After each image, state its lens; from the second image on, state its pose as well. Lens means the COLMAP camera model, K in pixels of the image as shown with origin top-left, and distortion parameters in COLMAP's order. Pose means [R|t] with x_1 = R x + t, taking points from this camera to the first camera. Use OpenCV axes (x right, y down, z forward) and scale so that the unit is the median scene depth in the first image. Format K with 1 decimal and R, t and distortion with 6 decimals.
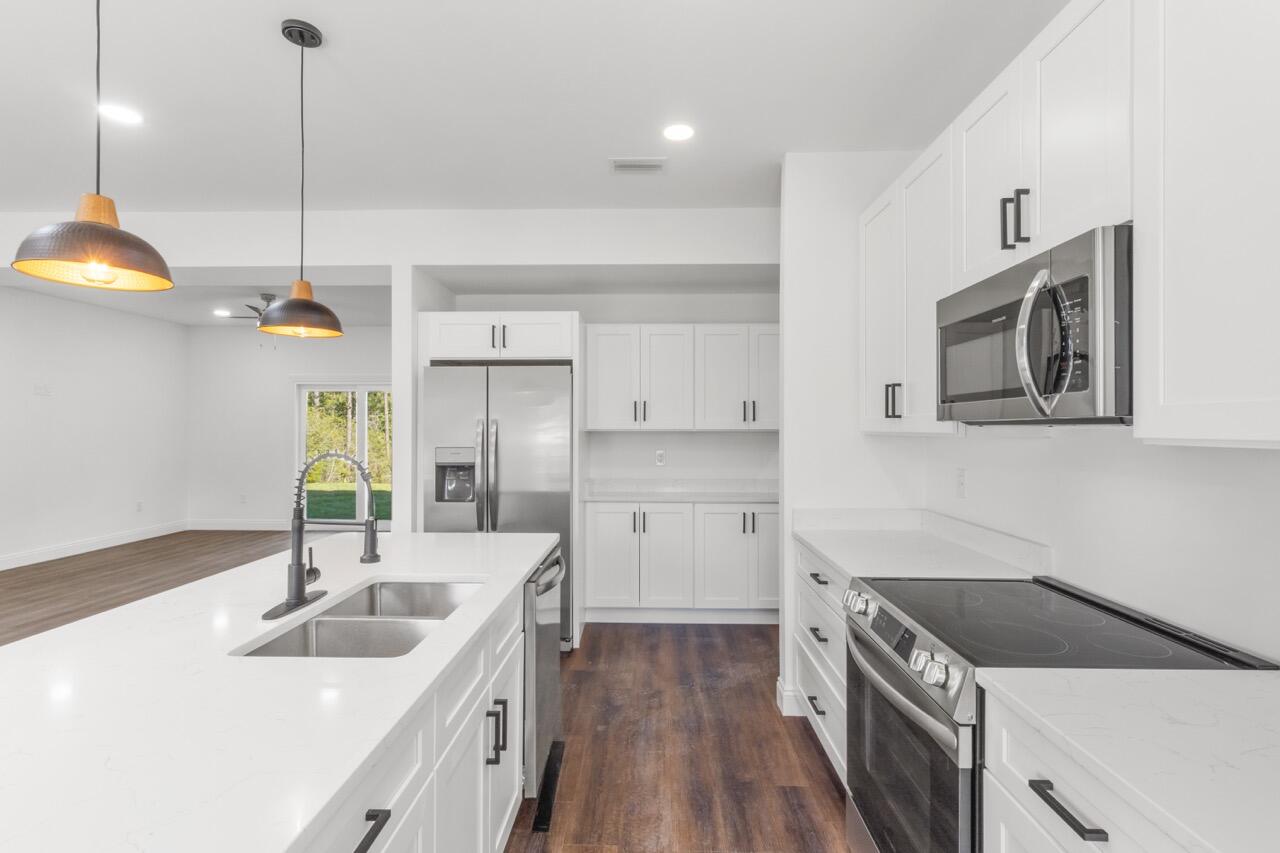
lens RADIAL K [[599.5, 0, 639.1], [0, 599.5, 423.0], [0, 0, 1]] dist [0.003835, -0.000287]
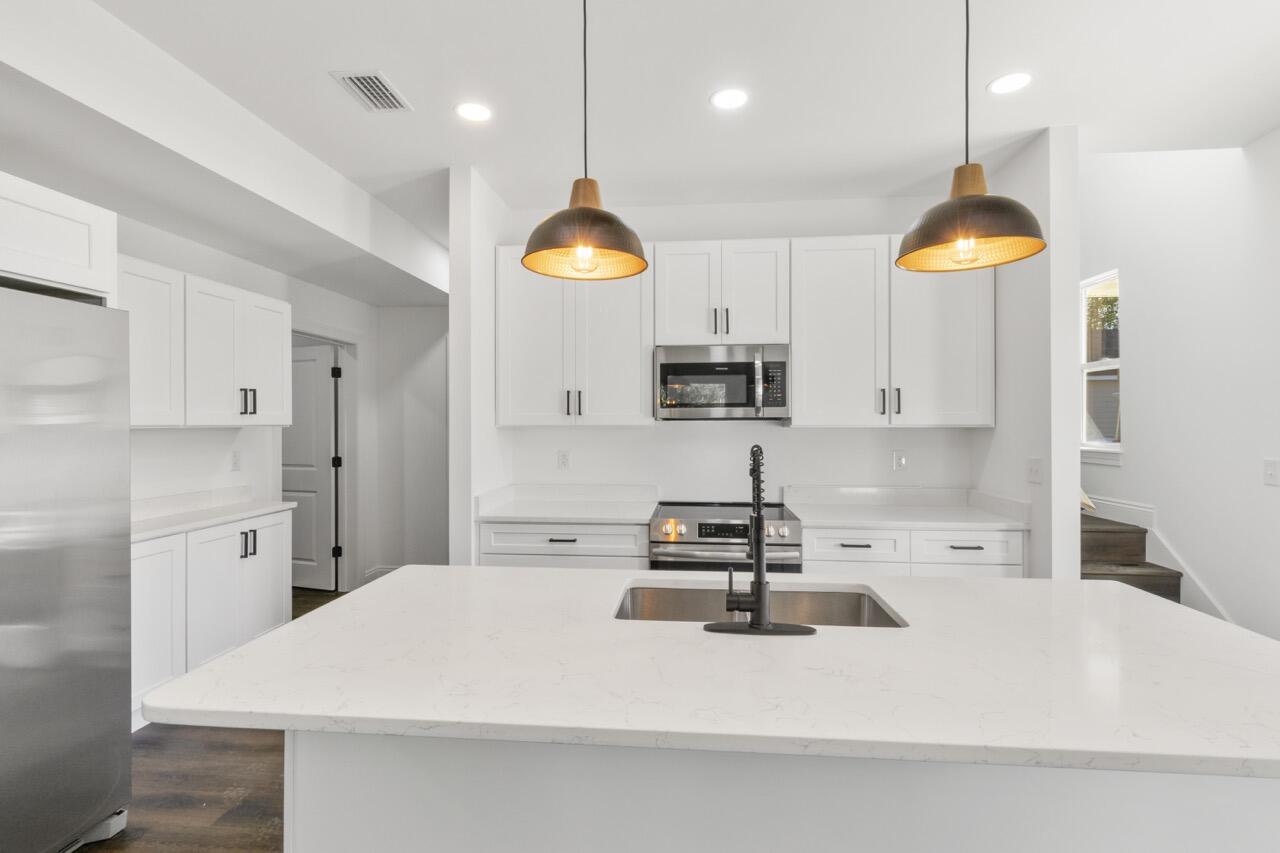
lens RADIAL K [[599.5, 0, 639.6], [0, 599.5, 423.8], [0, 0, 1]] dist [0.003835, -0.000287]
pose [[0.055475, 0.001731, 0.998459, -0.708890], [-0.000427, 0.999998, -0.001710, 0.010879], [-0.998460, -0.000331, 0.055476, 0.552863]]
